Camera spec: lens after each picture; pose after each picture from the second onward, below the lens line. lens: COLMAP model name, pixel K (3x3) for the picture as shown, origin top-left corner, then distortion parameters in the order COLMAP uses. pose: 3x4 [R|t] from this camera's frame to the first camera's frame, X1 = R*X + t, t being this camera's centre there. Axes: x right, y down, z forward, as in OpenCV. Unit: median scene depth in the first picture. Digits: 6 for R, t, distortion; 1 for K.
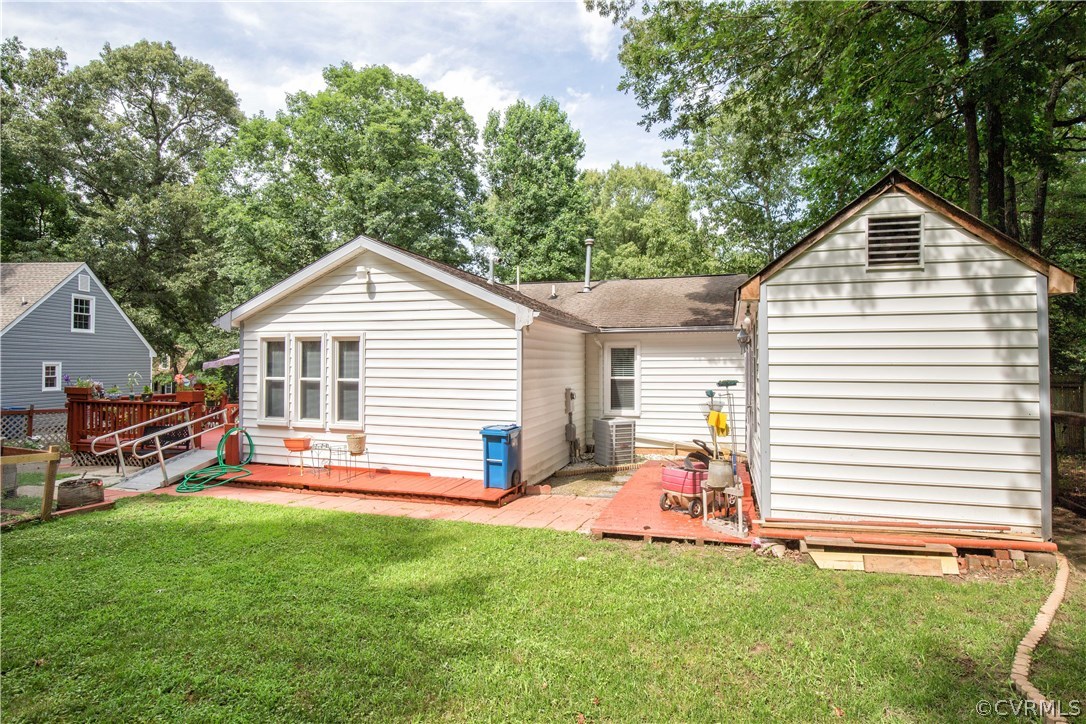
lens RADIAL K [[567.2, 0, 543.0], [0, 567.2, 362.0], [0, 0, 1]] dist [-0.025839, -0.000641]
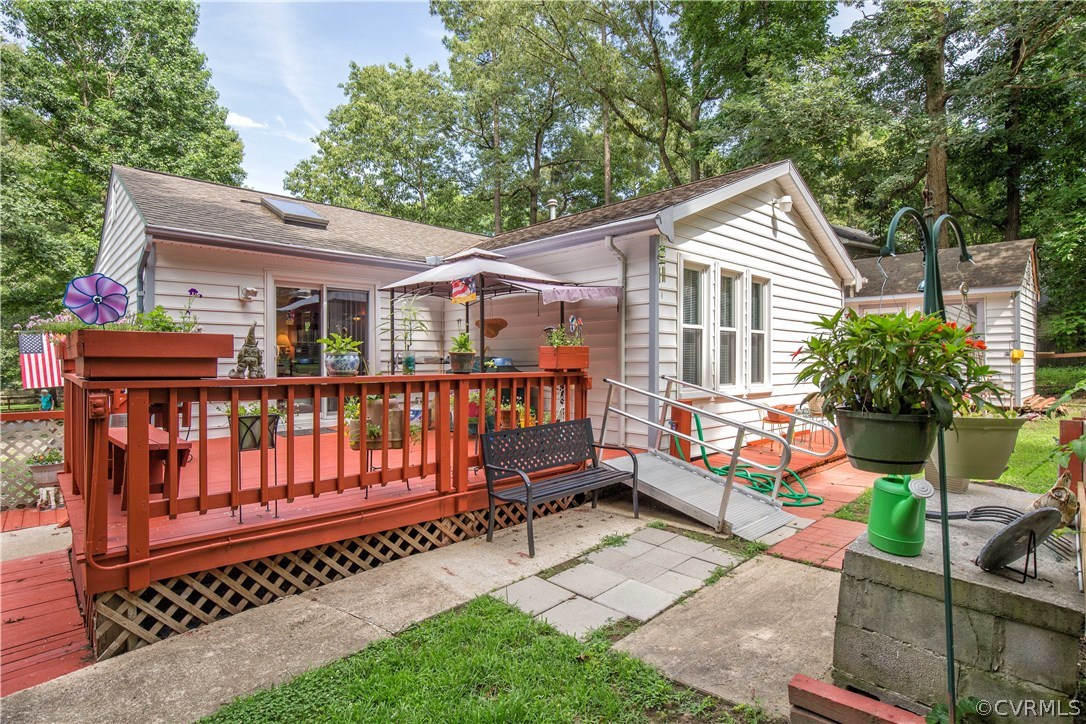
lens RADIAL K [[553.5, 0, 543.0], [0, 553.5, 362.0], [0, 0, 1]] dist [-0.028481, 0.008854]
pose [[0.478675, -0.012307, 0.877906, -1.163038], [-0.007400, 0.999810, 0.018051, 0.062251], [-0.877961, -0.015137, 0.478493, 0.884233]]
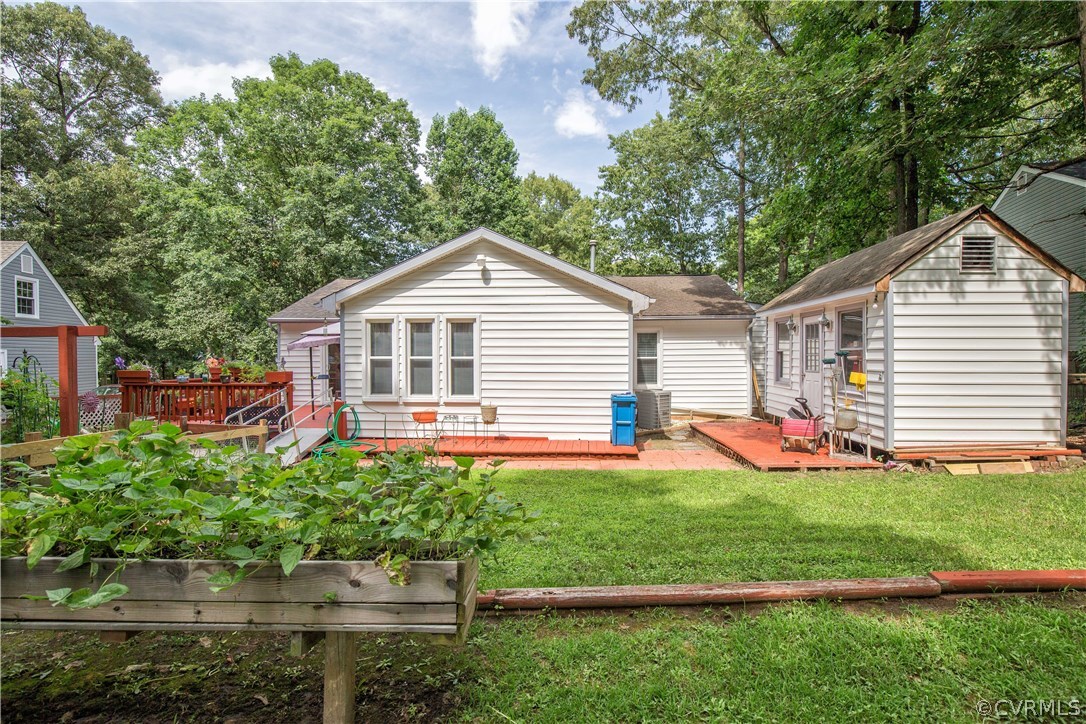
lens RADIAL K [[515.1, 0, 538.7], [0, 515.1, 375.0], [0, 0, 1]] dist [-0.041010, 0.009103]
pose [[0.973589, -0.012261, 0.227979, -0.424314], [0.002873, 0.999136, 0.041464, 0.023551], [-0.228291, -0.039714, 0.972783, -0.011398]]
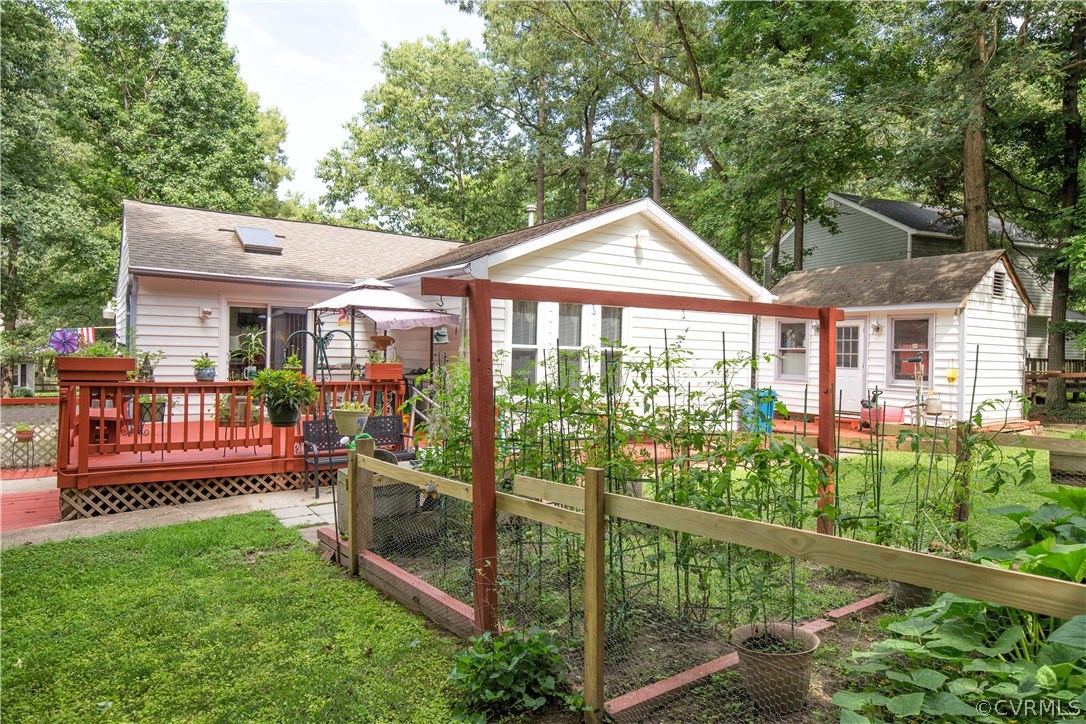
lens RADIAL K [[688.2, 0, 543.0], [0, 688.2, 362.0], [0, 0, 1]] dist [-0.000154, 0.000137]
pose [[0.623862, -0.004091, 0.781524, -1.274769], [-0.027886, 0.999233, 0.027491, 0.024560], [-0.781037, -0.038945, 0.623269, 0.387420]]
